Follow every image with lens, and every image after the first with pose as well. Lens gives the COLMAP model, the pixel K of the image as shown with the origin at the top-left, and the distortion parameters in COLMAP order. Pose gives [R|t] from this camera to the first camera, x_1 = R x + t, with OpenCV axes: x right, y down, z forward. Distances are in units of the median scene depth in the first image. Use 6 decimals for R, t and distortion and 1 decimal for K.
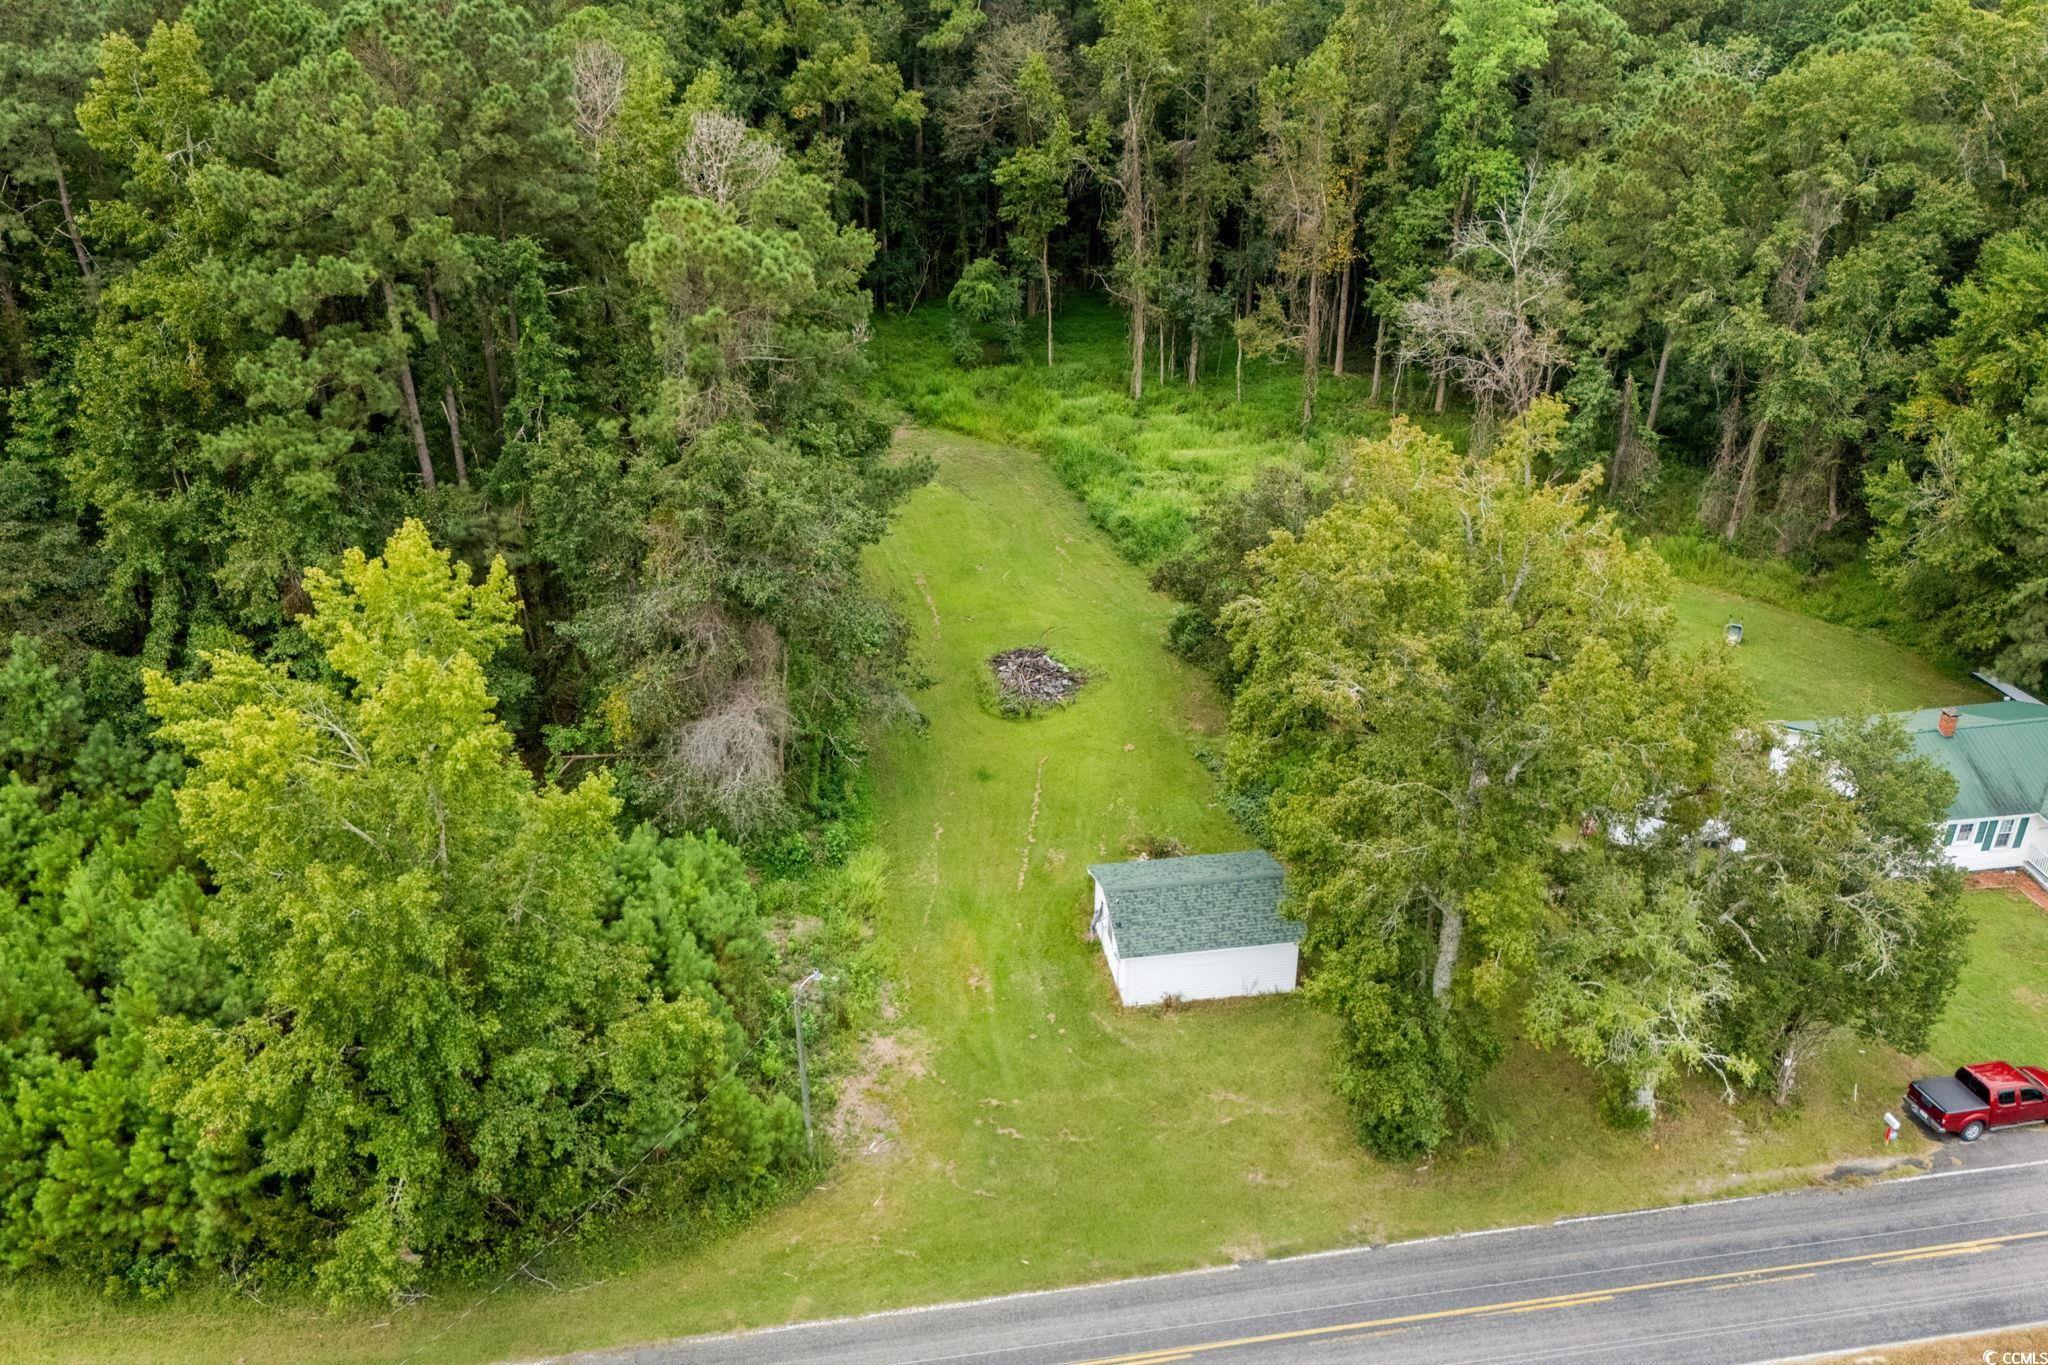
lens RADIAL K [[1884.3, 0, 999.4], [0, 1884.3, 731.2], [0, 0, 1]] dist [0.049694, -0.005108]
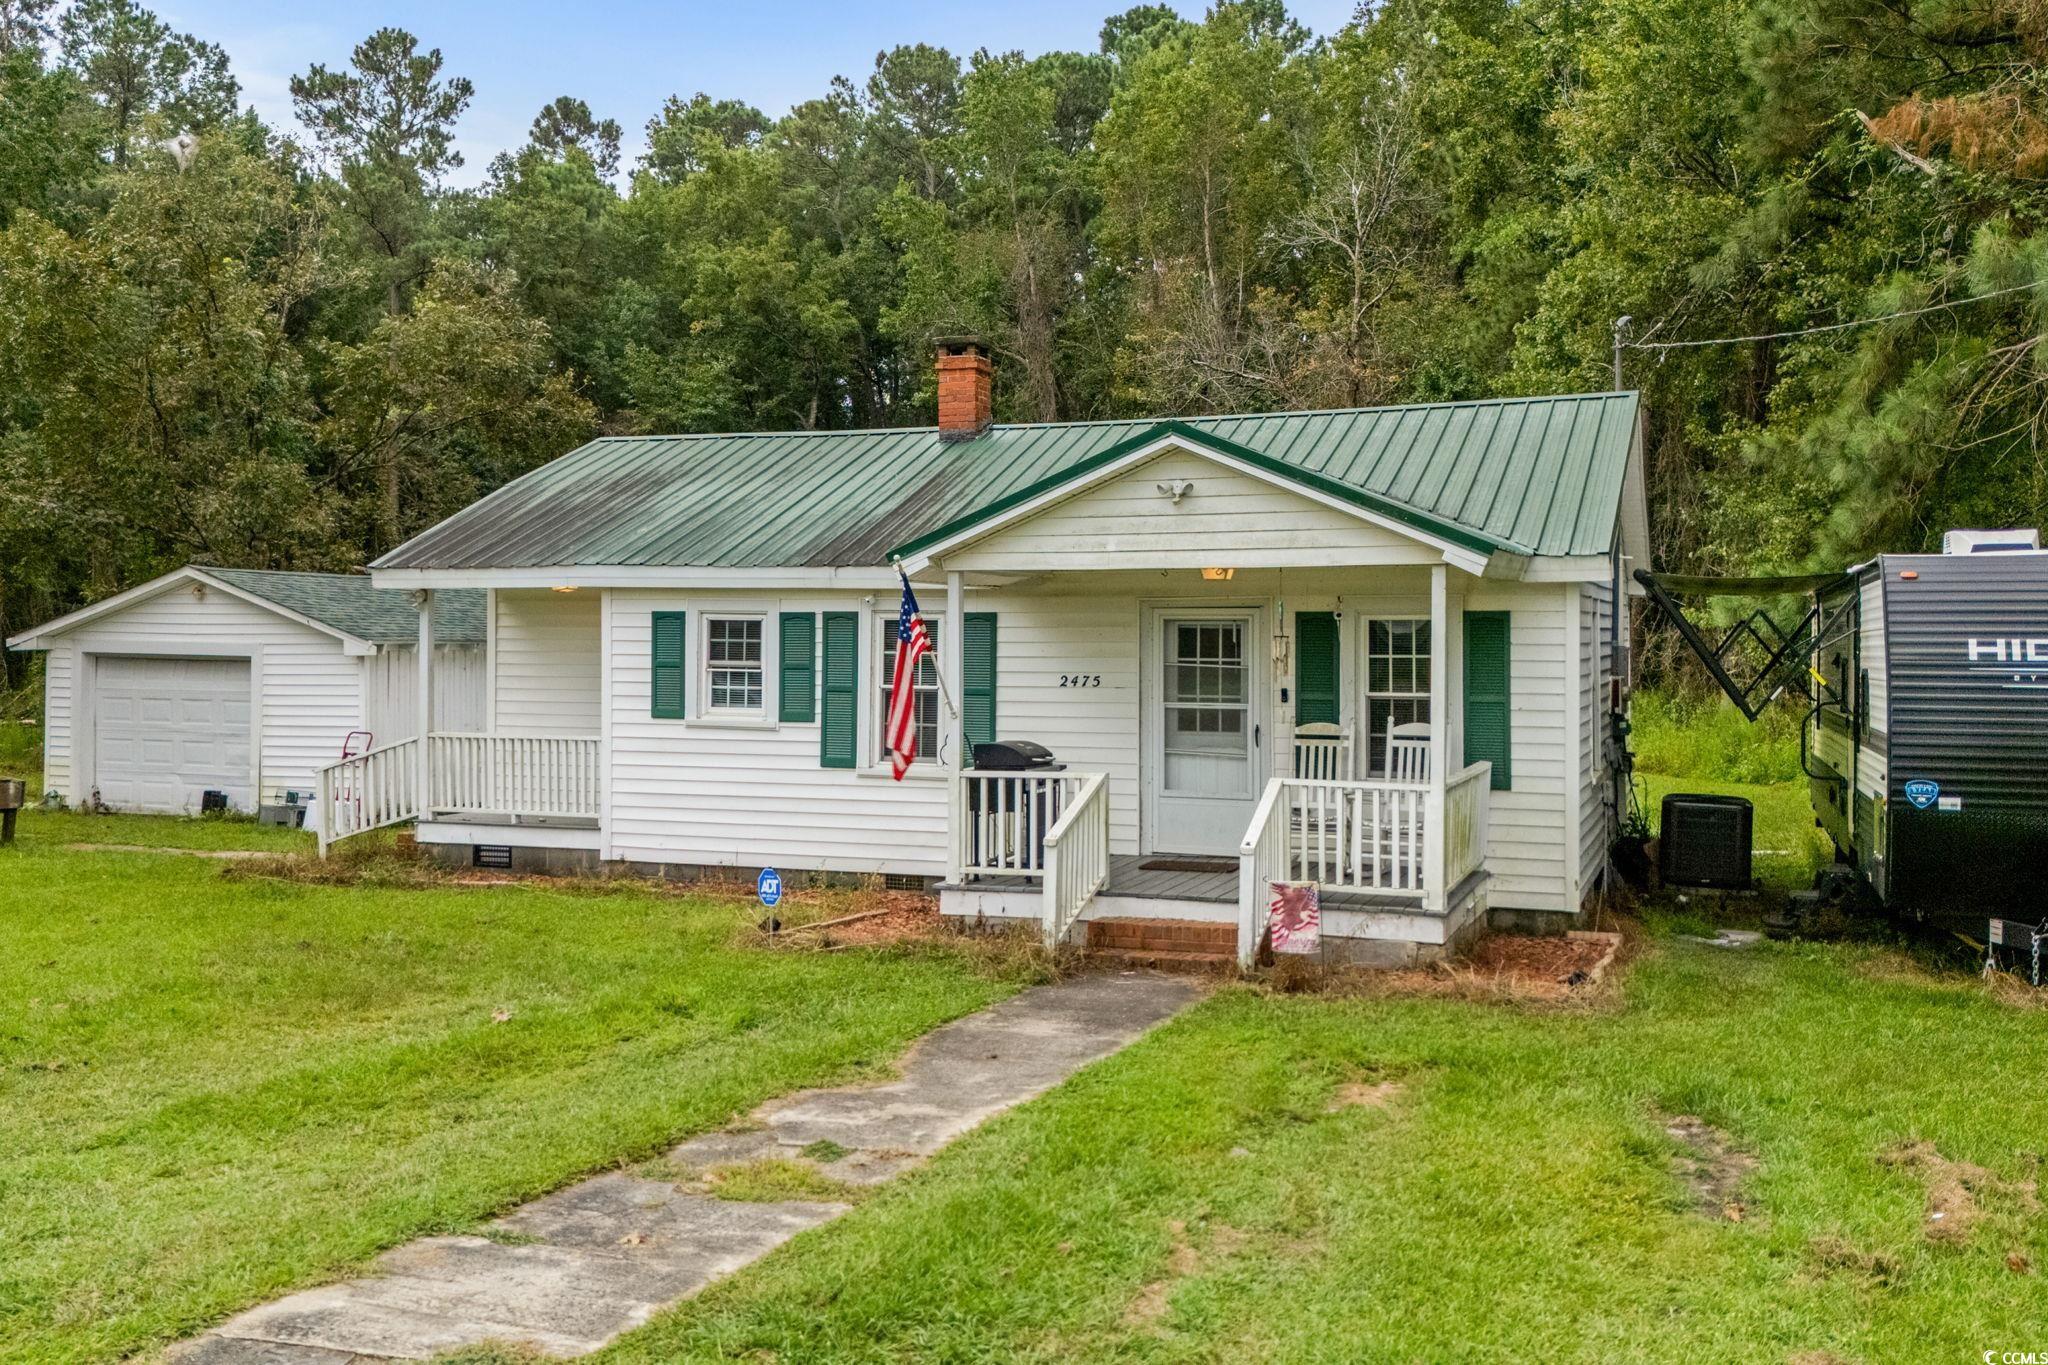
lens RADIAL K [[1991.3, 0, 965.4], [0, 1991.3, 639.2], [0, 0, 1]] dist [0.042646, -0.001537]
pose [[0.855752, 0.000958, -0.517385, 0.475686], [-0.251802, 0.874349, -0.414860, 0.104718], [0.451978, 0.485296, 0.748467, 0.600906]]
